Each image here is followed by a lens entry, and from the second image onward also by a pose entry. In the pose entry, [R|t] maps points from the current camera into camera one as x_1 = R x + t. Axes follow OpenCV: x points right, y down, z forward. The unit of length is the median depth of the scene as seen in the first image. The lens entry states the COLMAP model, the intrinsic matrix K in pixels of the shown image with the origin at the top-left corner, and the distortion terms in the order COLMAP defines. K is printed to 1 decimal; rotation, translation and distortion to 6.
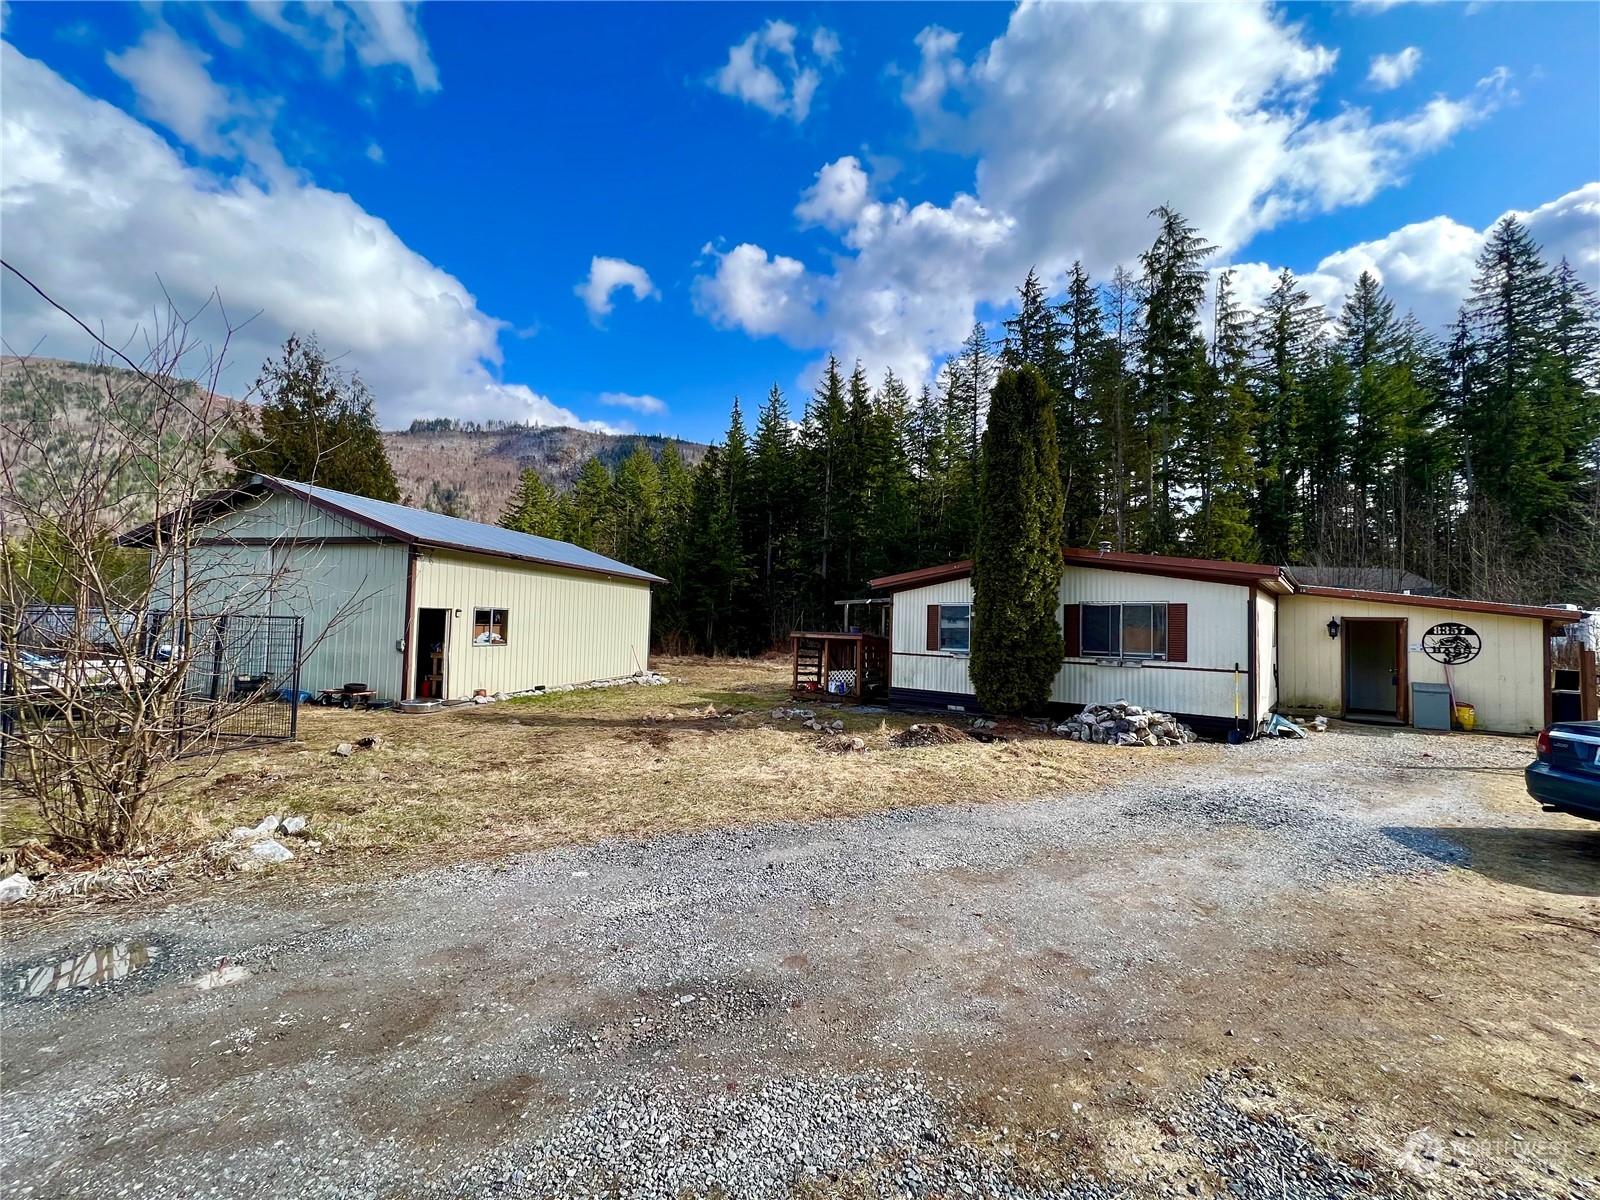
lens RADIAL K [[640.9, 0, 808.3], [0, 640.9, 596.0], [0, 0, 1]] dist [0.000693, 0.000629]
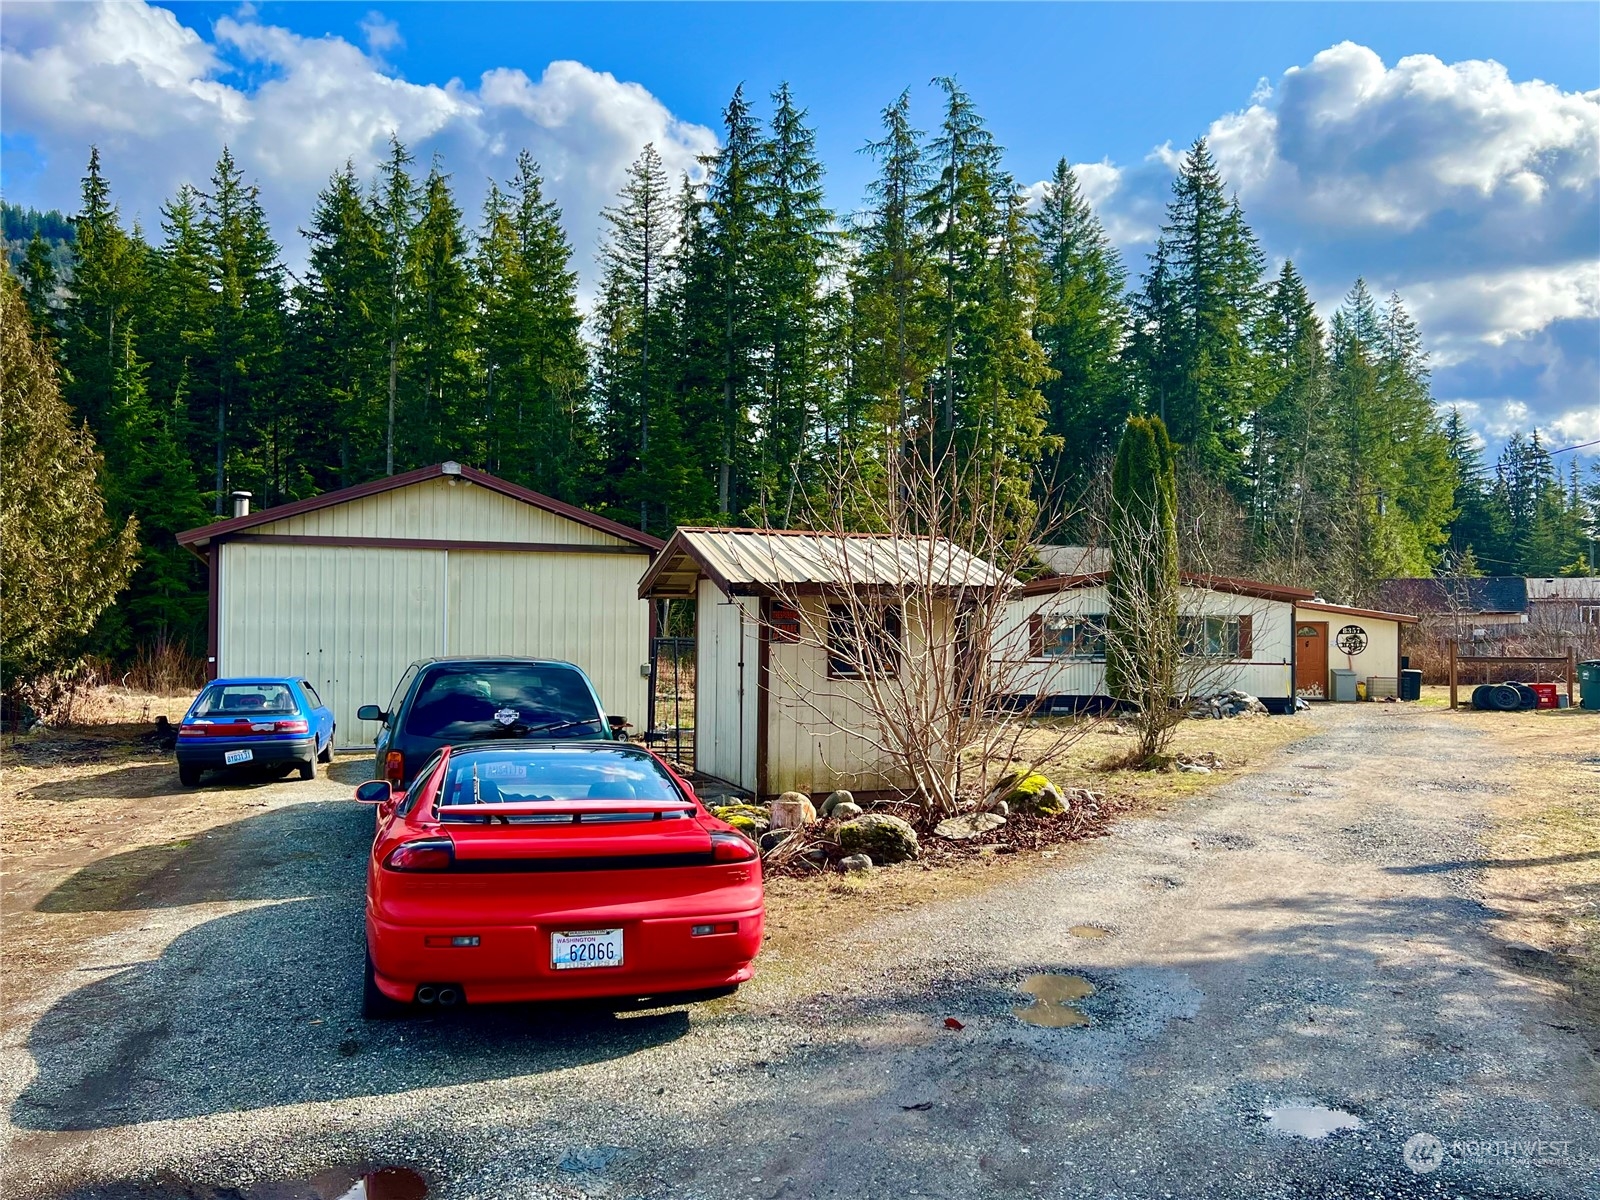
lens RADIAL K [[1253.0, 0, 798.5], [0, 1253.0, 607.1], [0, 0, 1]] dist [0.043495, 0.002228]
pose [[0.827112, -0.010196, 0.561944, -0.435318], [-0.011650, 0.999310, 0.035278, -0.022819], [-0.561916, -0.035726, 0.826422, -0.168690]]
